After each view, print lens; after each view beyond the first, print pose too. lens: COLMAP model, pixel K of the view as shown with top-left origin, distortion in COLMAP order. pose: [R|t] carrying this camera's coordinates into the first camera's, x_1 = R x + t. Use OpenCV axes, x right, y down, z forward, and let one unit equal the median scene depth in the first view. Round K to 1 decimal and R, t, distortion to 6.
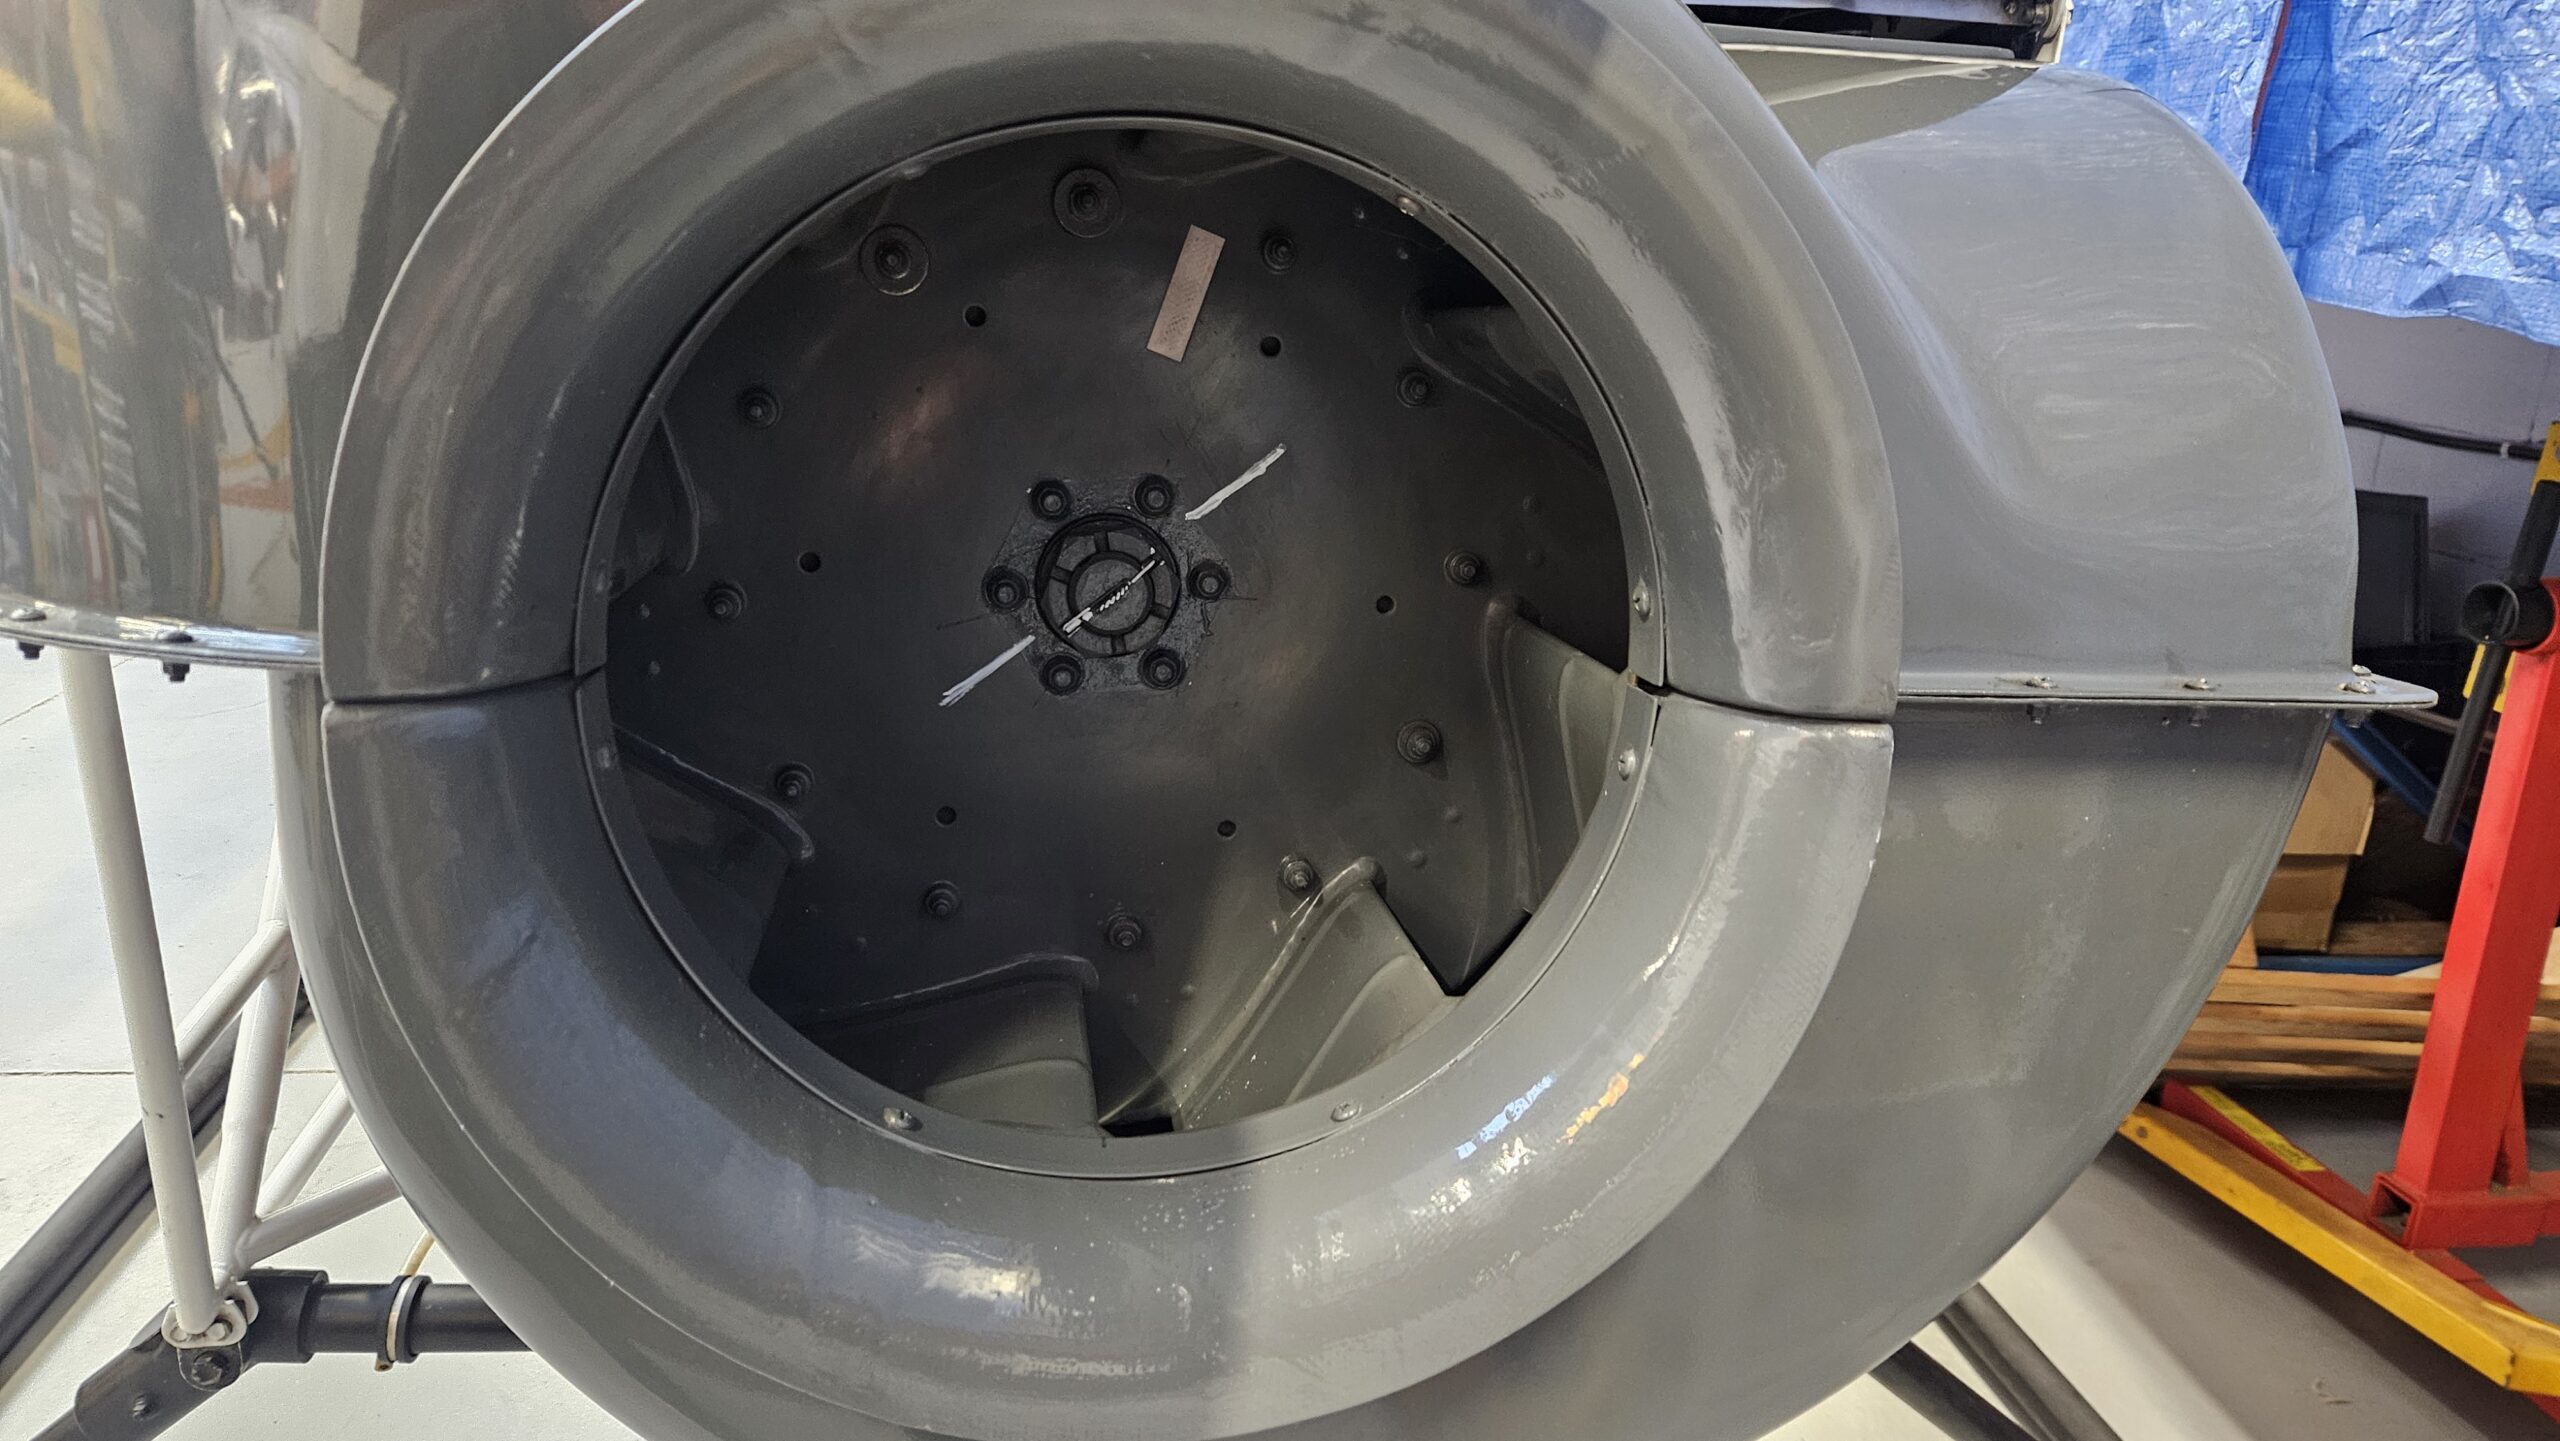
lens RADIAL K [[1724.8, 0, 1280.0], [0, 1724.8, 720.5], [0, 0, 1]] dist [0.095698, -0.119002]
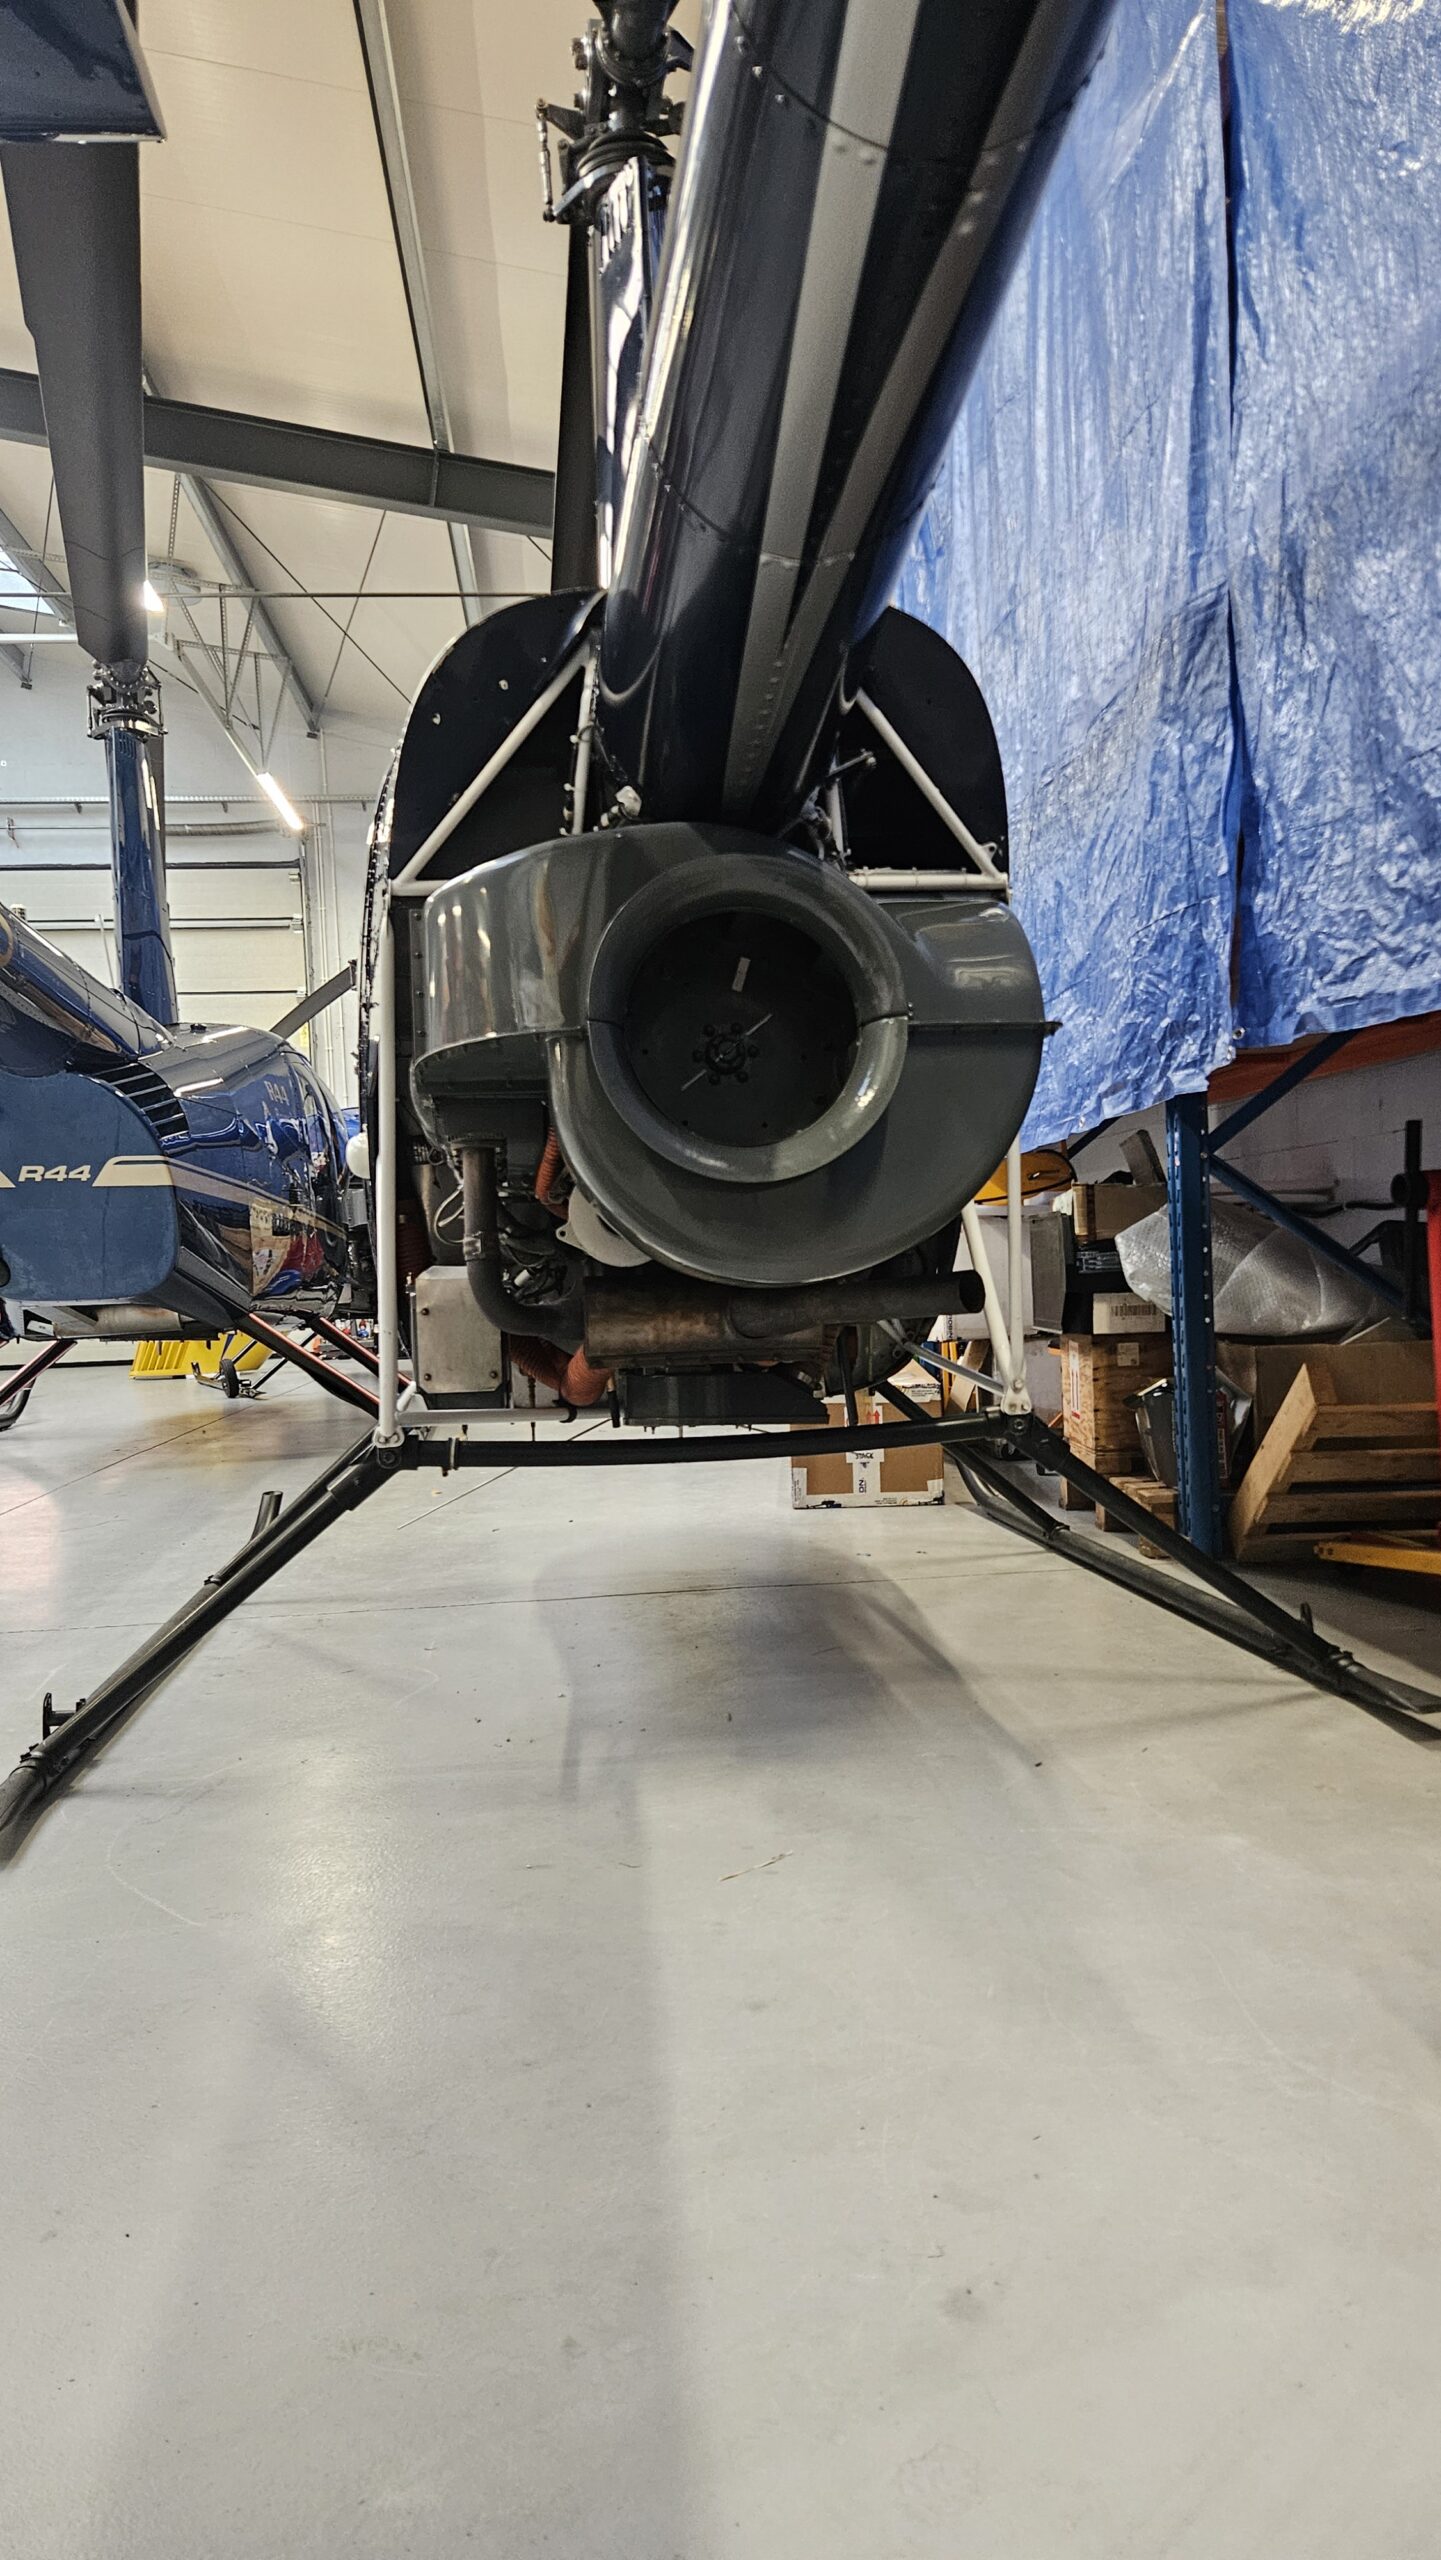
lens RADIAL K [[1724.8, 0, 727.1], [0, 1724.8, 1289.8], [0, 0, 1]] dist [0.095698, -0.119002]
pose [[0.995500, -0.085551, -0.040759, 0.010725], [0.071268, 0.959367, -0.273012, 1.353706], [0.062459, 0.268879, 0.961147, -2.299106]]
